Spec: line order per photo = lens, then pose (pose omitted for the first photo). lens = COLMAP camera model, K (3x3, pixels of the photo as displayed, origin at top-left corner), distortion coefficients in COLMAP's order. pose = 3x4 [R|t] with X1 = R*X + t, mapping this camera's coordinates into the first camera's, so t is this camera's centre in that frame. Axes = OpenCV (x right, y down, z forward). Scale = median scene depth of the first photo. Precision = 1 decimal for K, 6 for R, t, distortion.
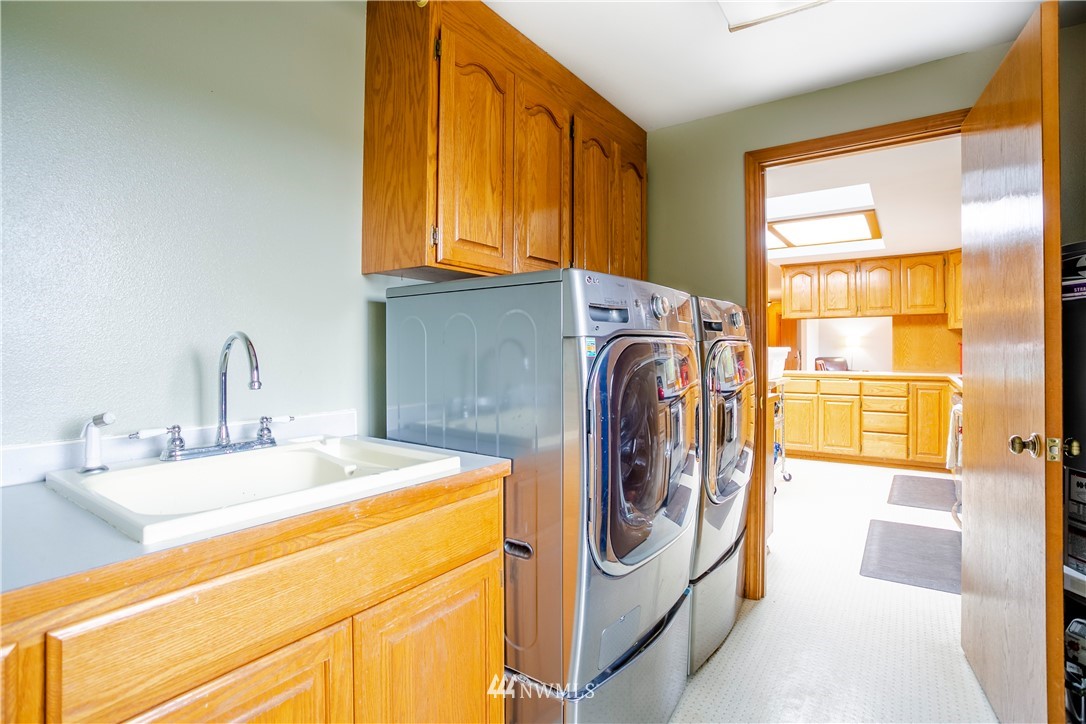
lens RADIAL K [[521.3, 0, 566.8], [0, 521.3, 347.8], [0, 0, 1]] dist [-0.024052, -0.000190]
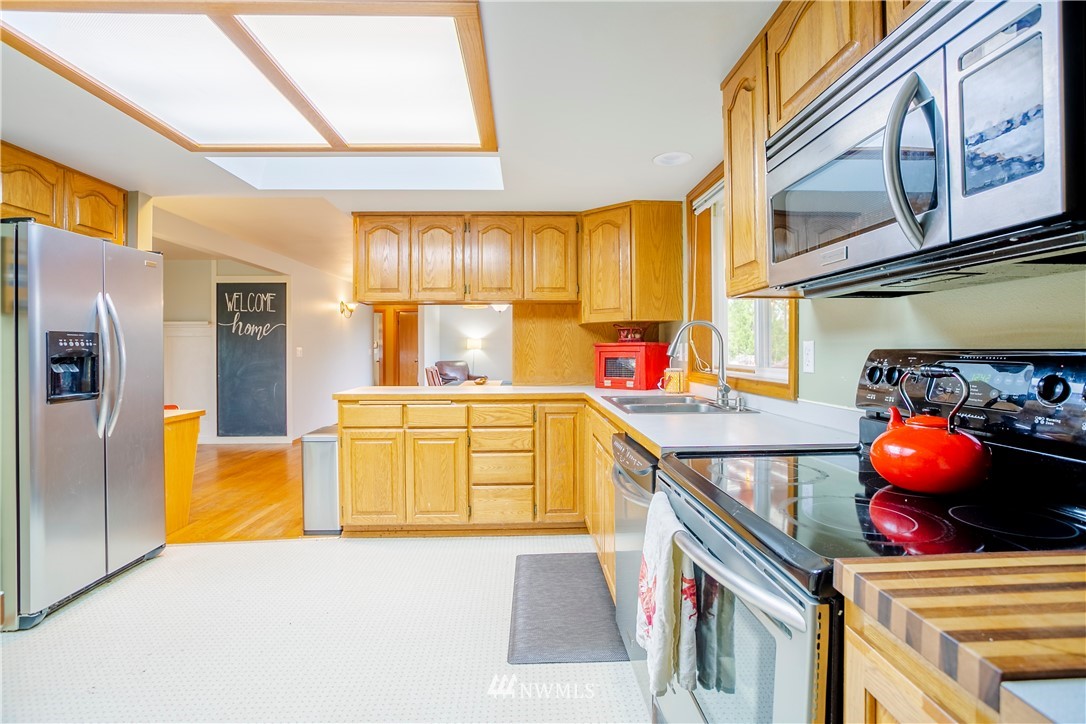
lens RADIAL K [[479.2, 0, 546.2], [0, 479.2, 354.9], [0, 0, 1]] dist [-0.003826, 0.000154]
pose [[0.805386, -0.005852, 0.592722, 0.305485], [0.000343, 0.999956, 0.009408, 0.000070], [-0.592751, -0.007374, 0.805352, 0.487212]]
